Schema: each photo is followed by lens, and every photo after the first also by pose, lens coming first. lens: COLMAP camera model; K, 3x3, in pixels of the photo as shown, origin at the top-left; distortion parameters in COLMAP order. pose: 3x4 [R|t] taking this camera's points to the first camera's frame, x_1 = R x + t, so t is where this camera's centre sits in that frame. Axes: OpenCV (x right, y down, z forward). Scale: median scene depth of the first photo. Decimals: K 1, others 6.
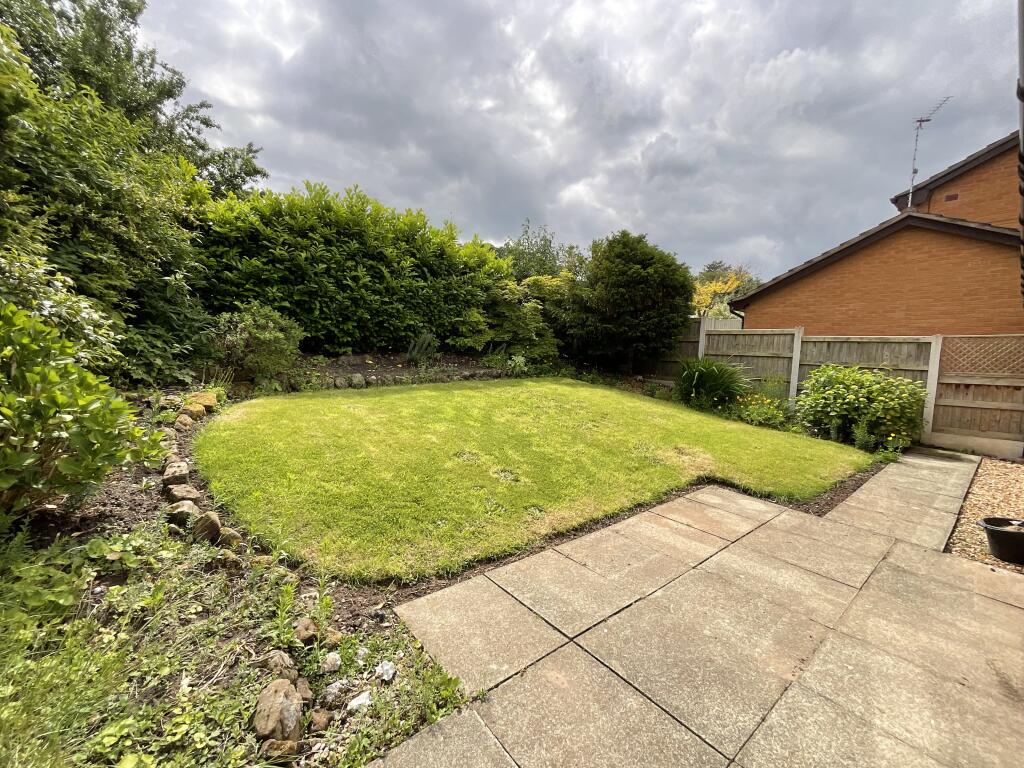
lens RADIAL K [[415.8, 0, 511.9], [0, 415.8, 382.7], [0, 0, 1]] dist [0.000779, -0.000456]
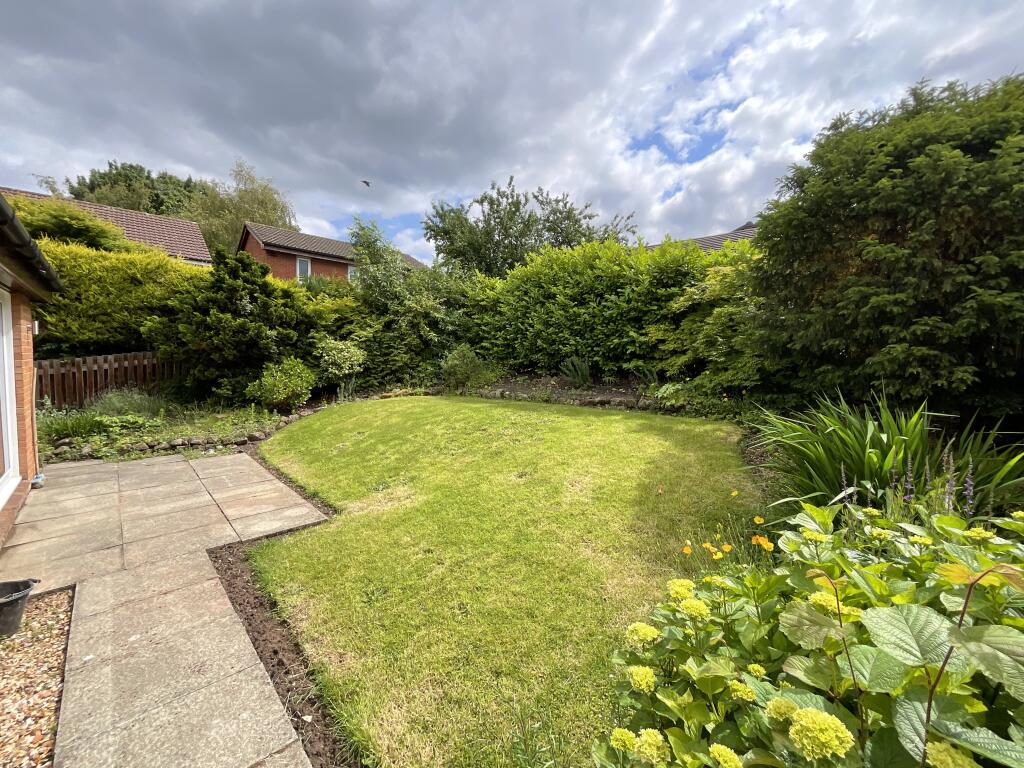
lens RADIAL K [[415.8, 0, 511.9], [0, 415.8, 382.7], [0, 0, 1]] dist [0.000779, -0.000456]
pose [[0.086010, 0.033465, -0.995732, 1.741735], [-0.094703, 0.995185, 0.025266, -0.141564], [0.991783, 0.092126, 0.088765, 1.579985]]
